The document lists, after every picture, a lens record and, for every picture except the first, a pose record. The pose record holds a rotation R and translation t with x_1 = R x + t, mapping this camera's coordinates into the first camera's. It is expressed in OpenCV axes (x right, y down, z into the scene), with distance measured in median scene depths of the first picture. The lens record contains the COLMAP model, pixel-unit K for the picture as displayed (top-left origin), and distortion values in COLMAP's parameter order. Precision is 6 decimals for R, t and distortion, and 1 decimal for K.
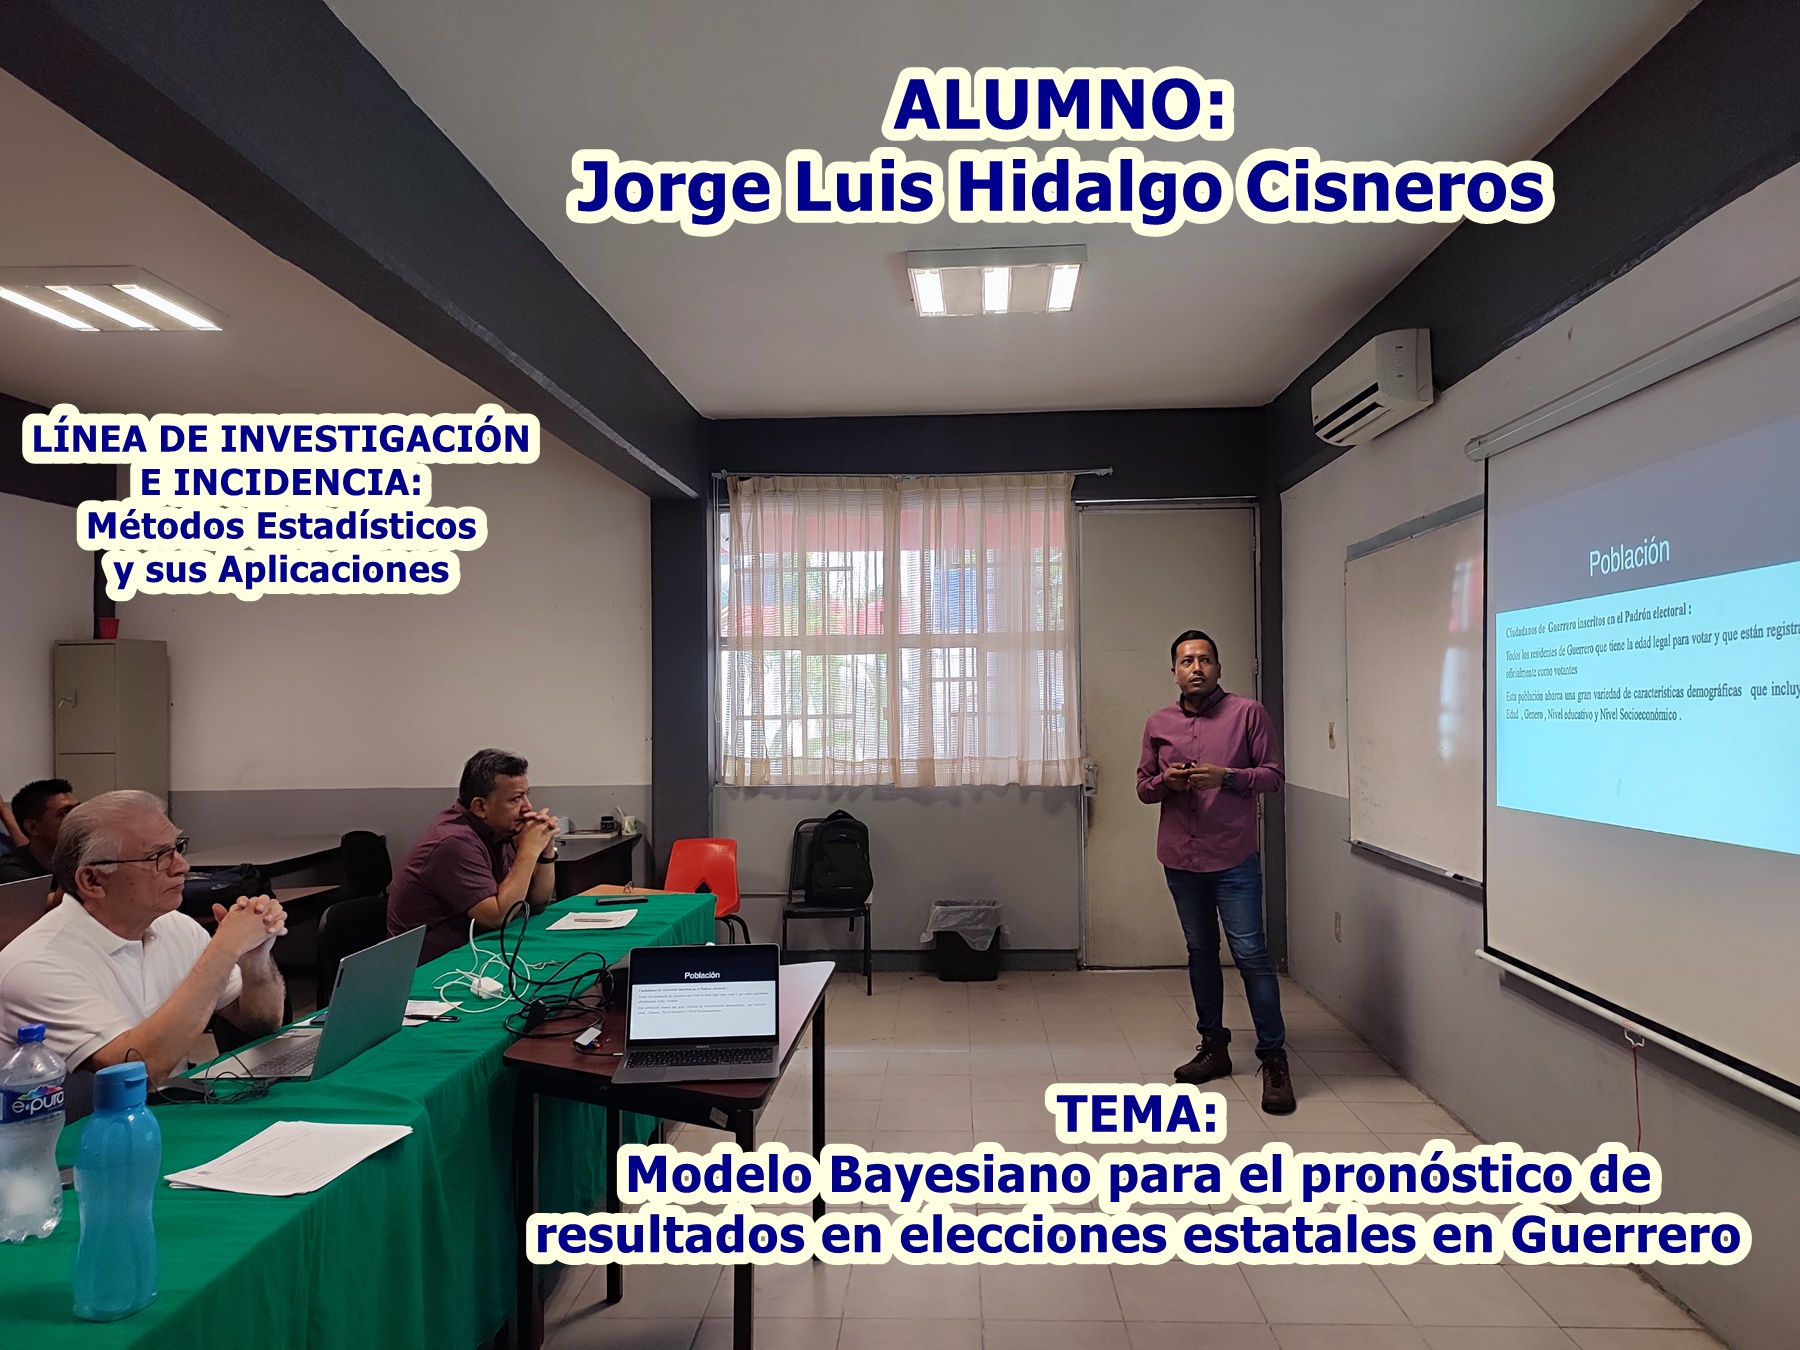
lens RADIAL K [[1297.5, 0, 904.5], [0, 1297.5, 673.4], [0, 0, 1]] dist [0.035609, -0.025594]
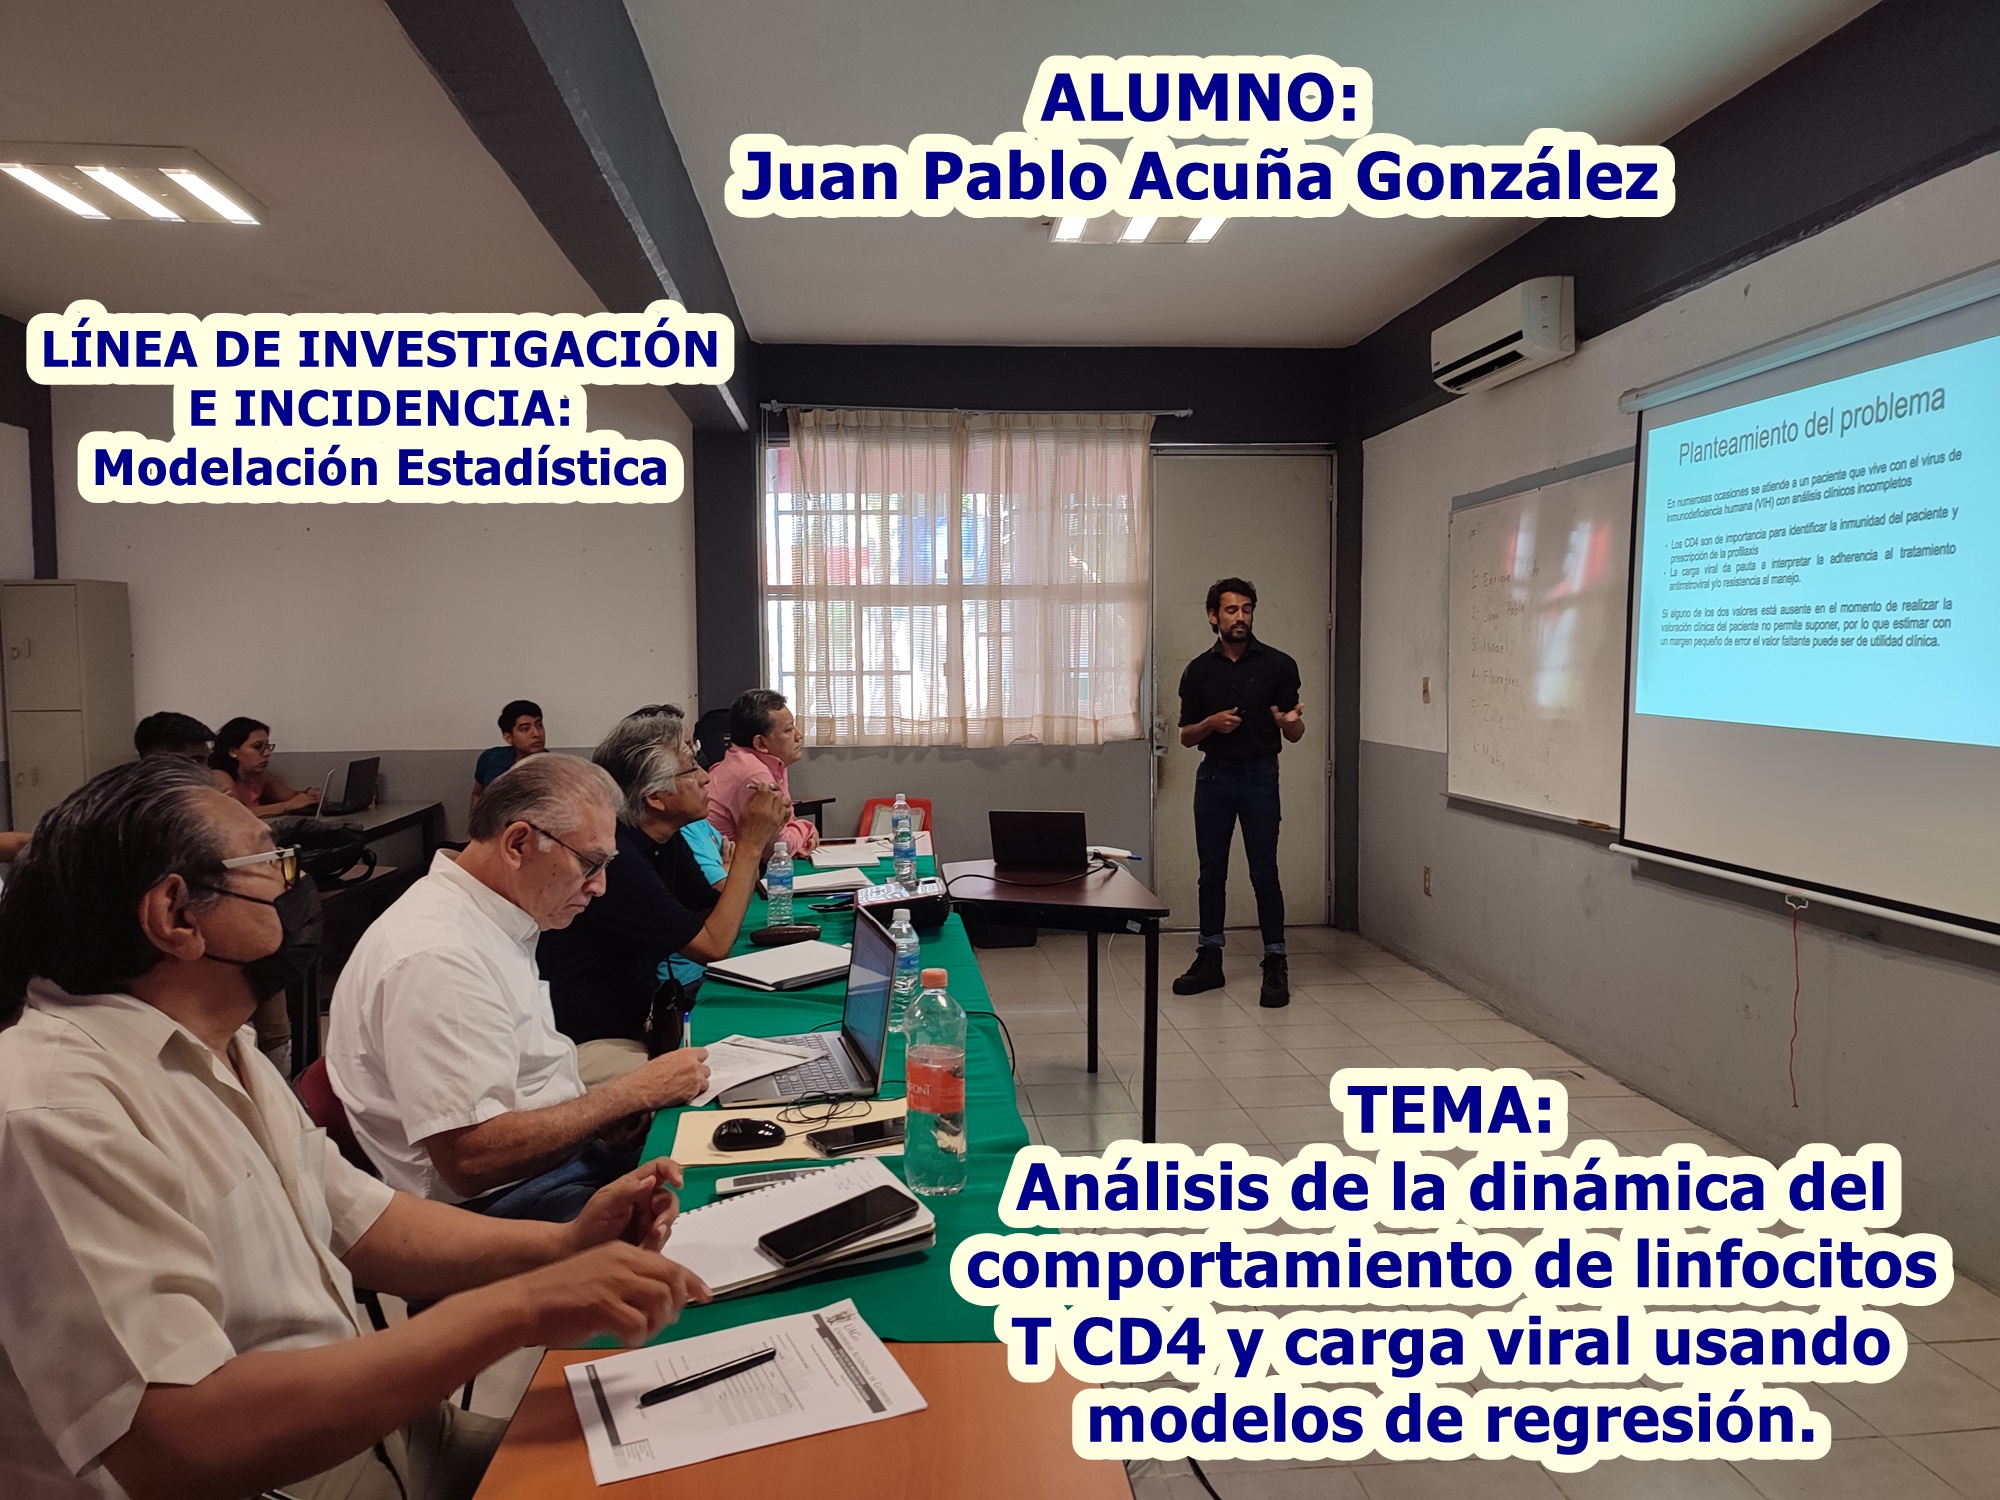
lens RADIAL K [[1441.7, 0, 998.2], [0, 1441.7, 746.3], [0, 0, 1]] dist [0.035609, -0.025594]
pose [[0.991872, -0.005447, 0.127123, -0.127582], [-0.004711, 0.996826, 0.079472, 0.004190], [-0.127152, -0.079425, 0.988698, -0.046666]]
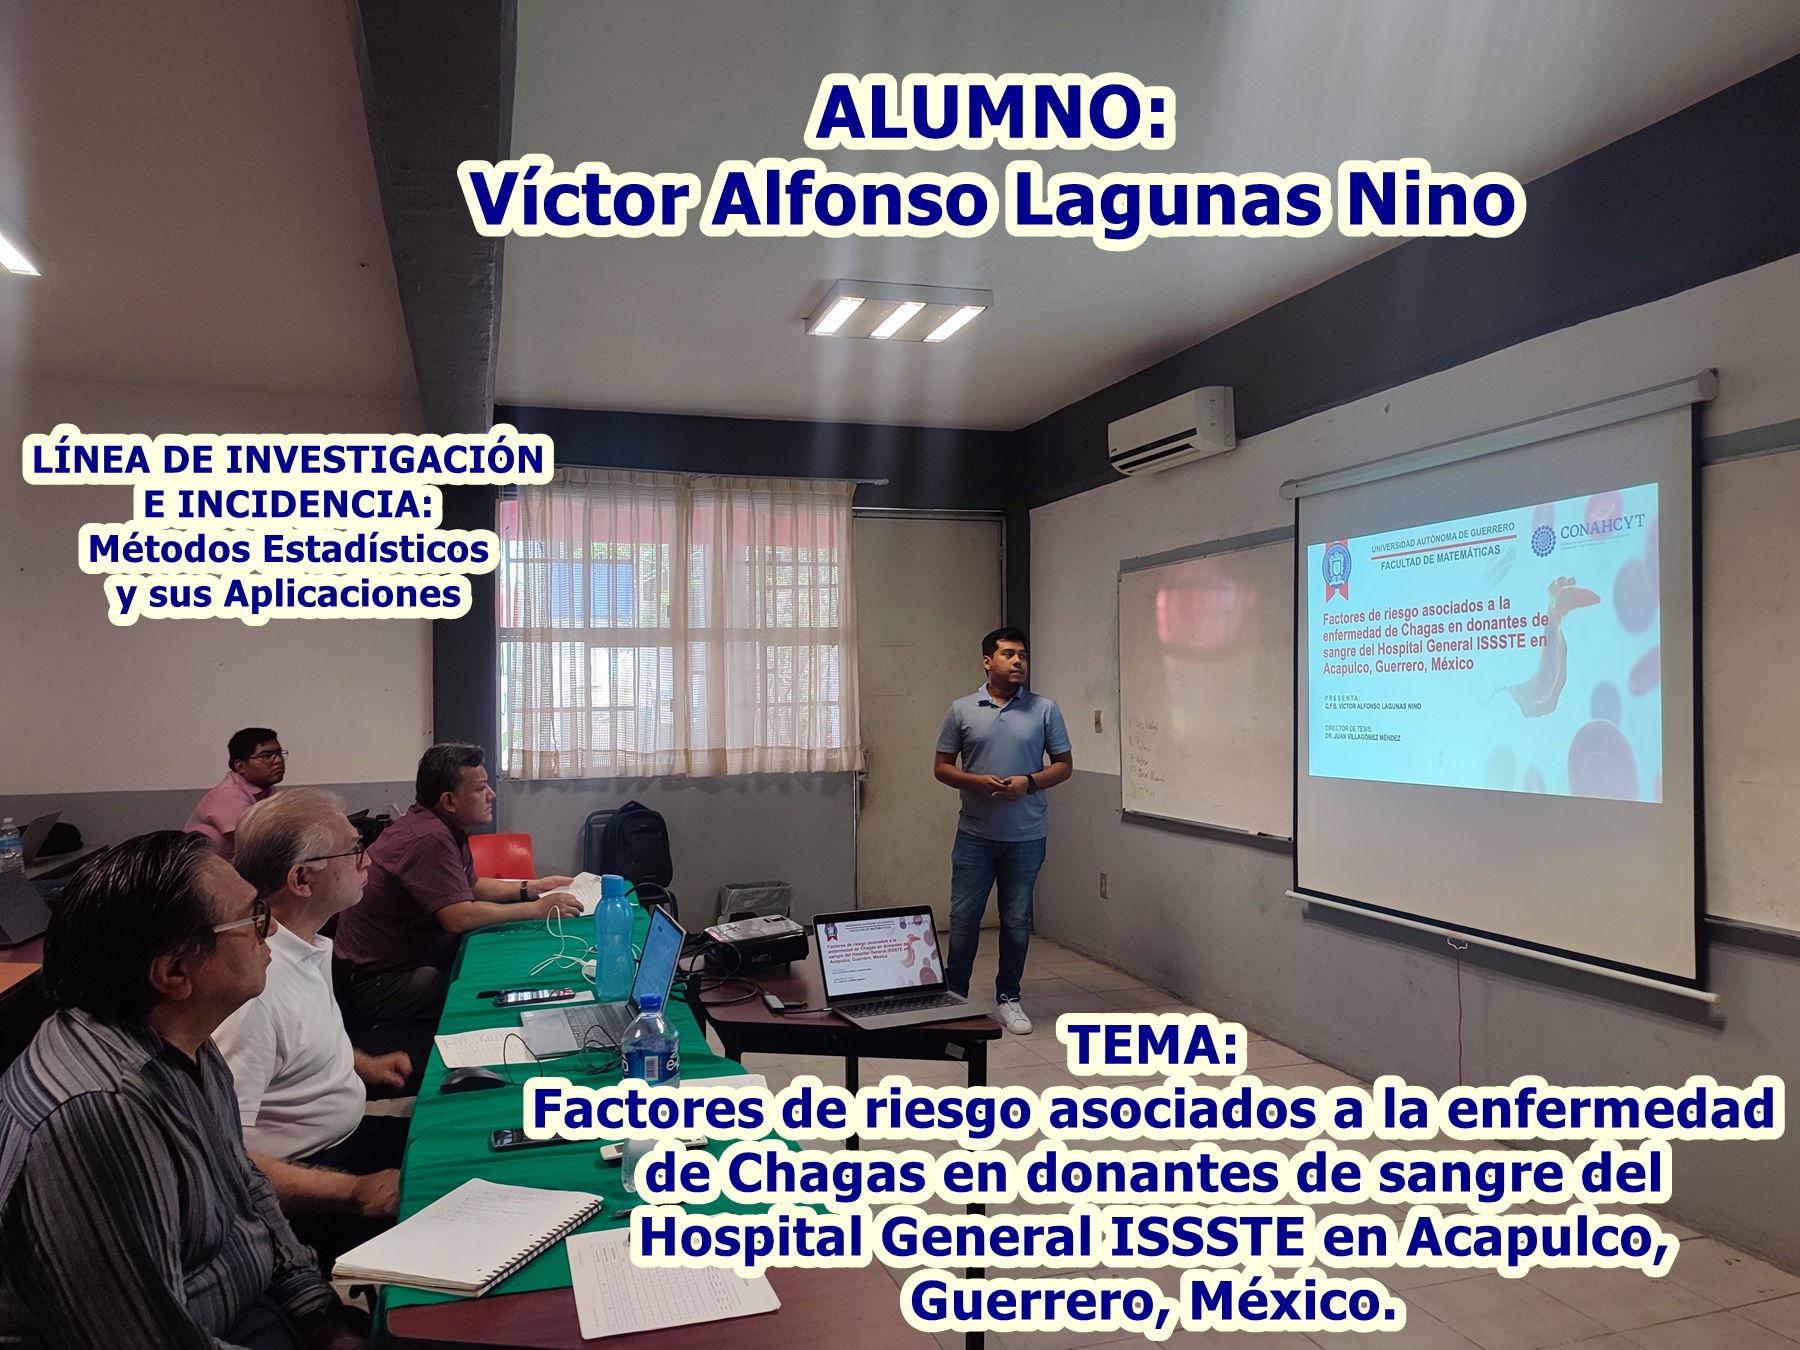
lens RADIAL K [[1297.5, 0, 901.7], [0, 1297.5, 663.3], [0, 0, 1]] dist [0.035609, -0.025594]
pose [[0.937693, 0.007317, 0.347389, -0.227914], [-0.006469, 0.999973, -0.003602, 0.000632], [-0.347405, 0.001130, 0.937714, -0.026724]]
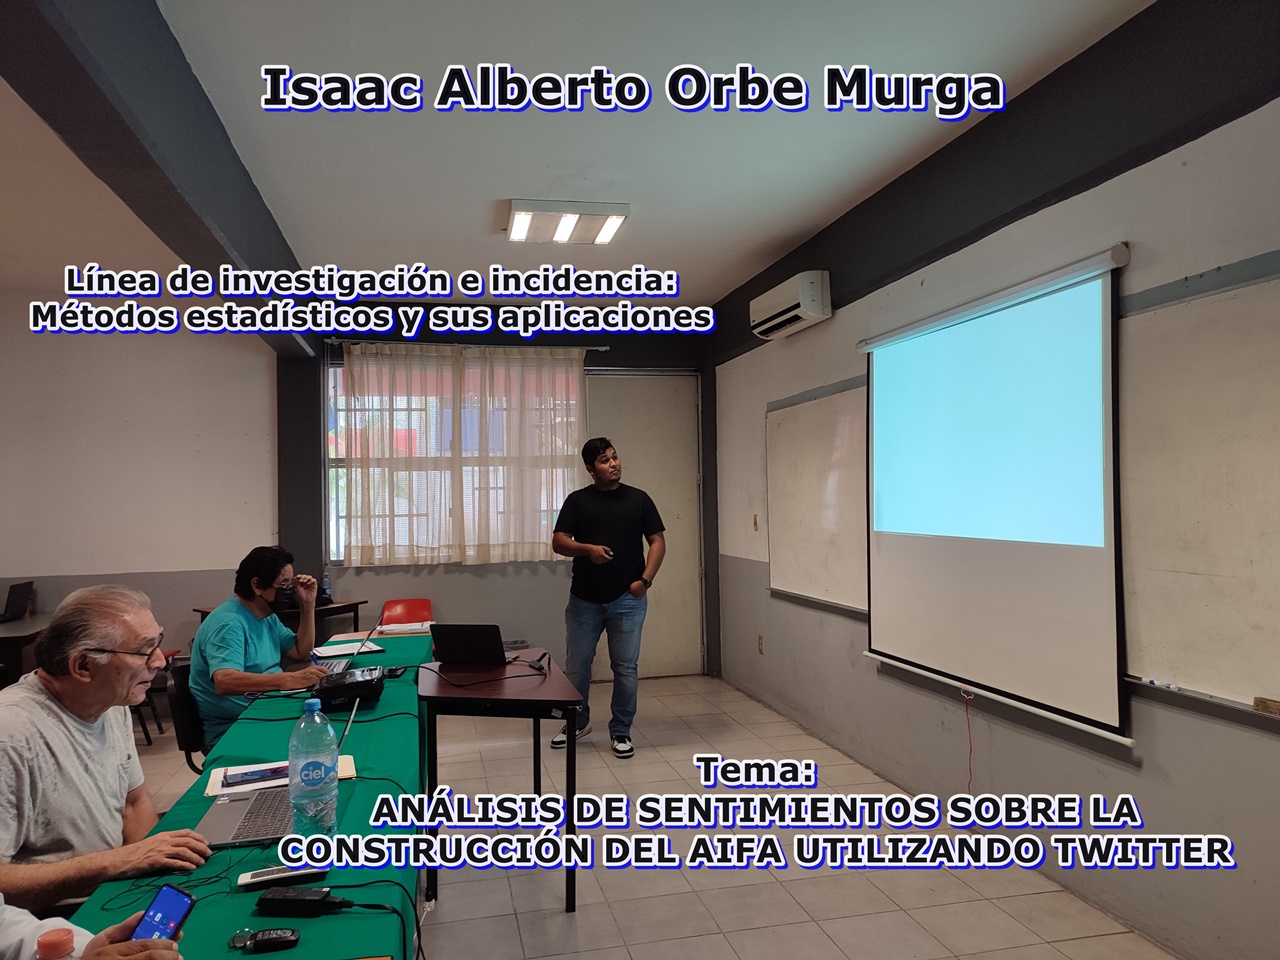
lens RADIAL K [[922.7, 0, 639.9], [0, 922.7, 474.8], [0, 0, 1]] dist [0.035609, -0.025594]
pose [[0.964909, -0.000450, 0.262585, -0.094104], [0.003014, 0.999952, -0.009362, -0.000059], [-0.262568, 0.009825, 0.964863, -0.036235]]
